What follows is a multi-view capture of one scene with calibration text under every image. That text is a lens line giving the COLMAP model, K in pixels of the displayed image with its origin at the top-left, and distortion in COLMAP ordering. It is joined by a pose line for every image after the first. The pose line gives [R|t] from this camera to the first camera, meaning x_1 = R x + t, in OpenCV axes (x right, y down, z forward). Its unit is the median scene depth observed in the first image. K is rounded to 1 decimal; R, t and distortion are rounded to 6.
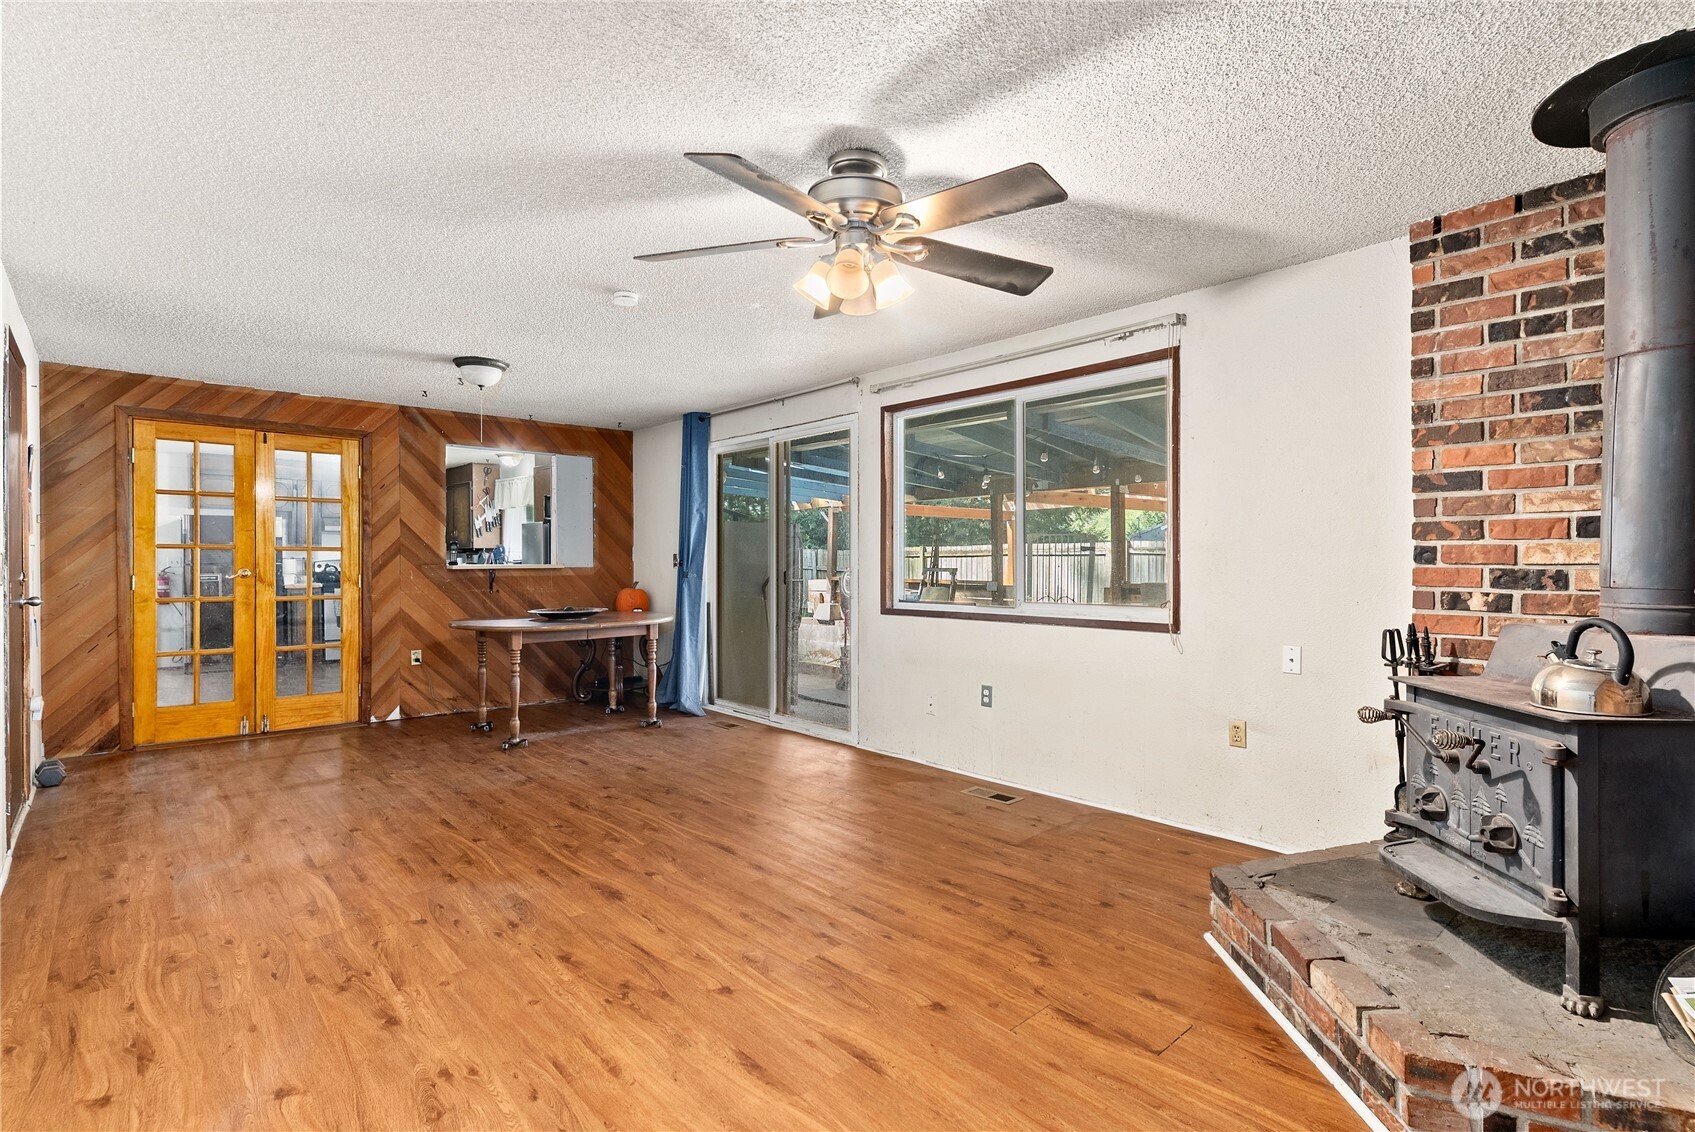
lens RADIAL K [[806.7, 0, 847.5], [0, 806.7, 566.0], [0, 0, 1]] dist [0.000629, -0.000265]
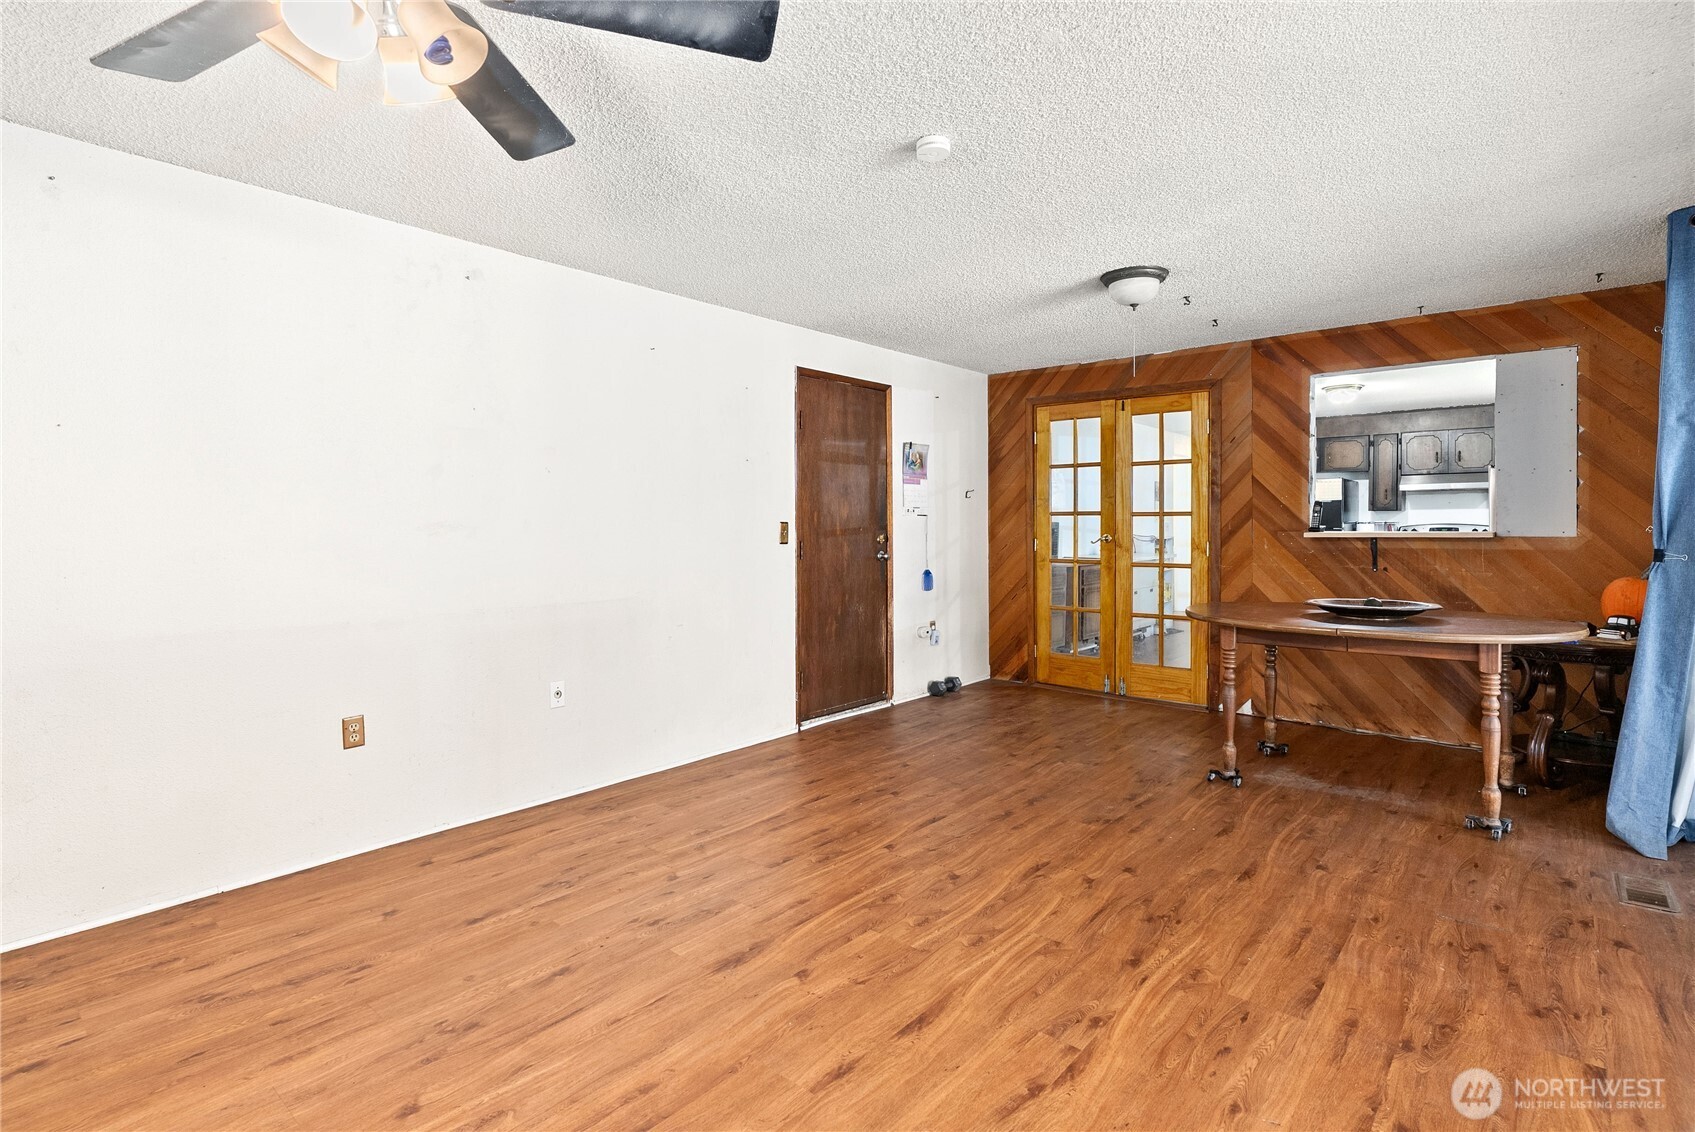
lens RADIAL K [[818.8, 0, 847.6], [0, 818.8, 534.4], [0, 0, 1]] dist [0.000358, 0.000557]
pose [[0.121391, 0.011142, -0.992542, 0.293676], [-0.004315, 0.999933, 0.010697, -0.006569], [0.992595, 0.002984, 0.121431, 0.598917]]
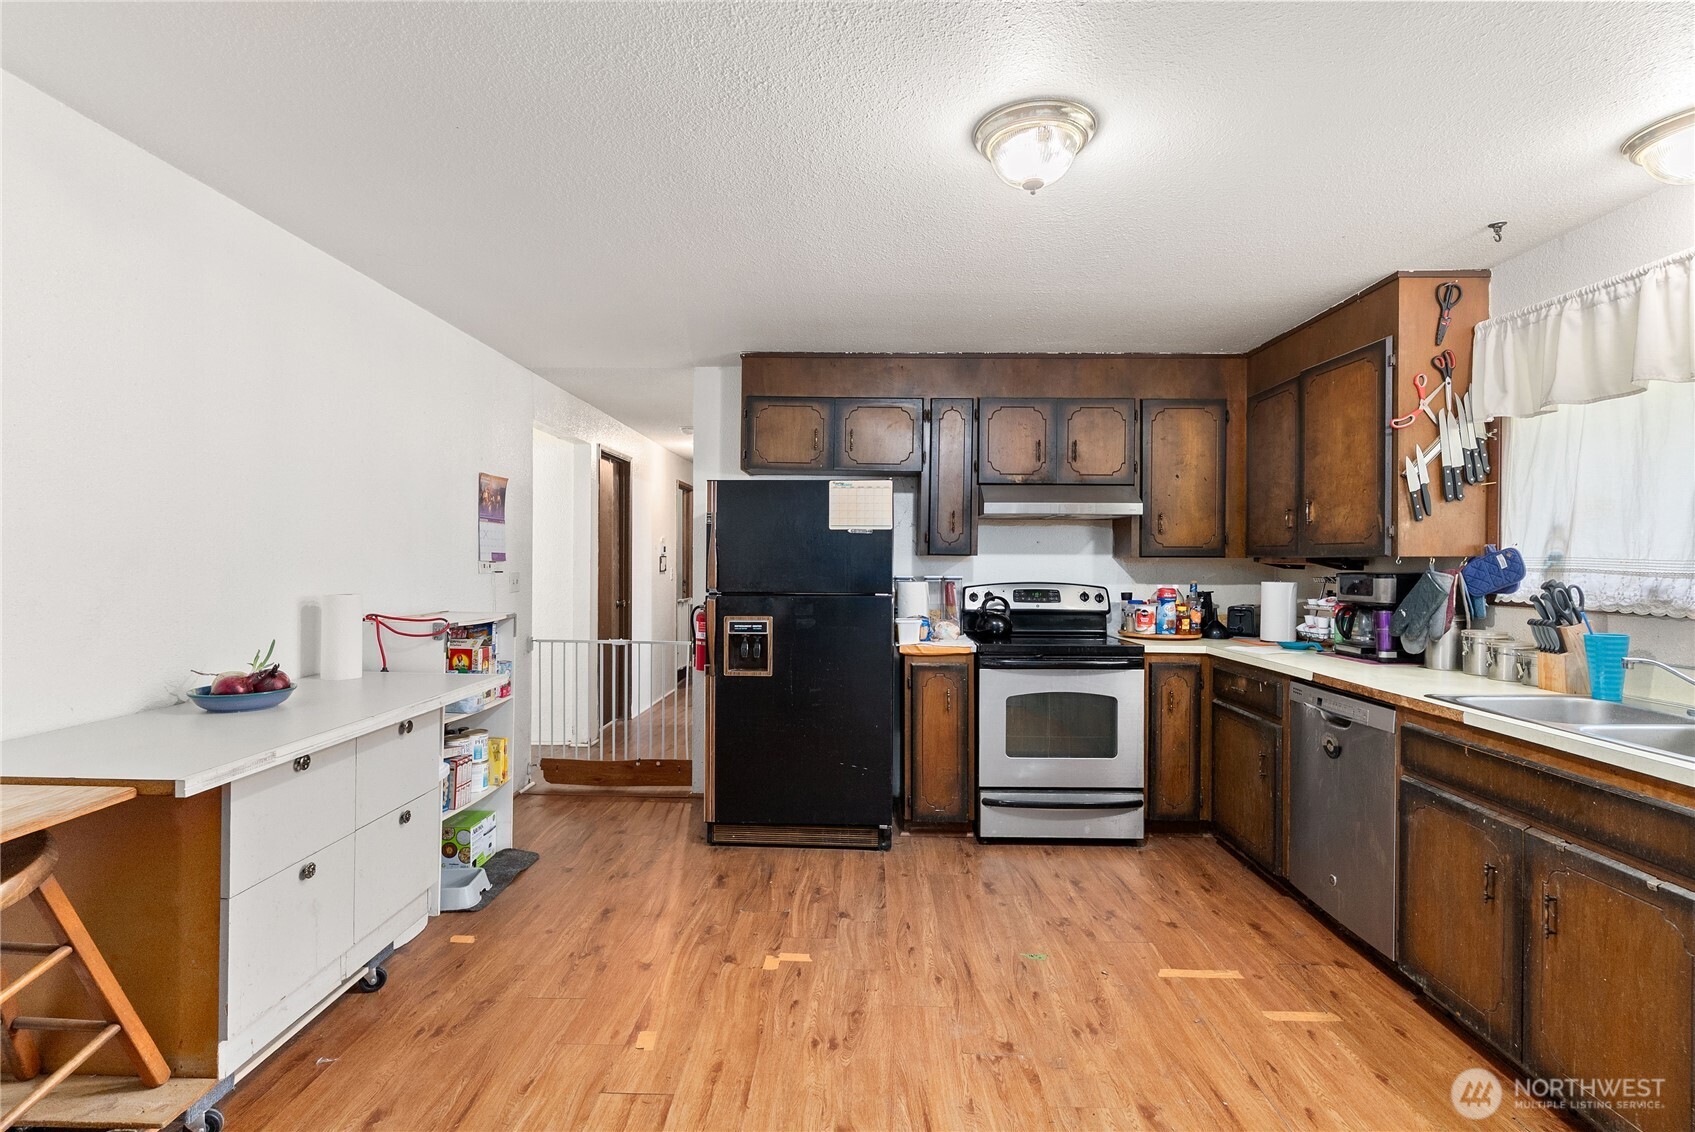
lens RADIAL K [[806.7, 0, 847.5], [0, 806.7, 566.0], [0, 0, 1]] dist [0.000629, -0.000265]
pose [[0.722822, 0.008918, -0.690977, -0.804700], [-0.012351, 0.999924, -0.000015, -0.031692], [0.690924, 0.008545, 0.722877, 1.273484]]
